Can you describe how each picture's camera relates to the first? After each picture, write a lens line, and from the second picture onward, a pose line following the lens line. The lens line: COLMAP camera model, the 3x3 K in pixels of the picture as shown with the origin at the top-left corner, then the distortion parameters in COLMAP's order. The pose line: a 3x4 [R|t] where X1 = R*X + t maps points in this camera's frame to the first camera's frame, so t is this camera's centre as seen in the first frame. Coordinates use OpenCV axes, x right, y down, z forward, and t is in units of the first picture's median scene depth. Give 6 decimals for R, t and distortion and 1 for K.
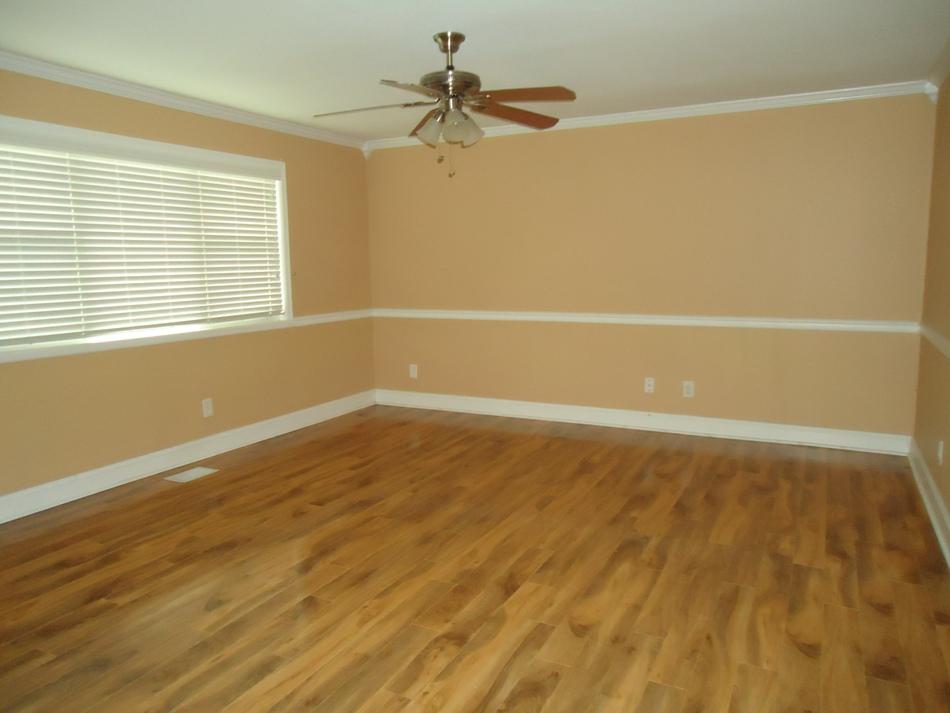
lens RADIAL K [[694.7, 0, 477.4], [0, 694.7, 350.1], [0, 0, 1]] dist [-0.003900, 0.005169]
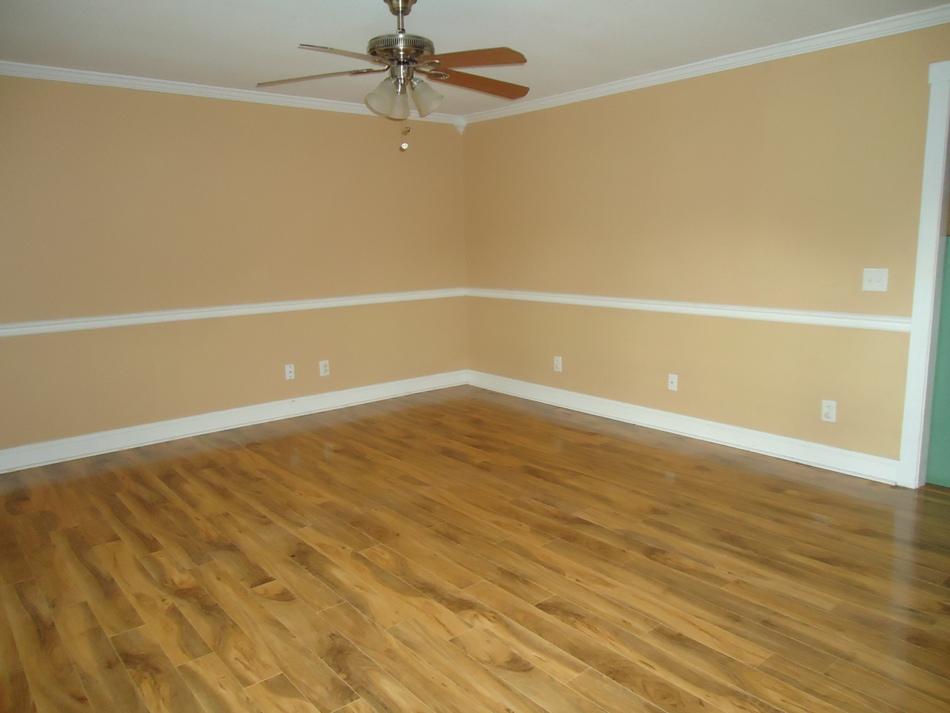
lens RADIAL K [[694.7, 0, 477.4], [0, 694.7, 350.1], [0, 0, 1]] dist [-0.003900, 0.005169]
pose [[0.396678, -0.142925, 0.906763, -0.890755], [0.135502, 0.986100, 0.096153, -0.063599], [-0.907902, 0.084726, 0.410531, 0.564968]]
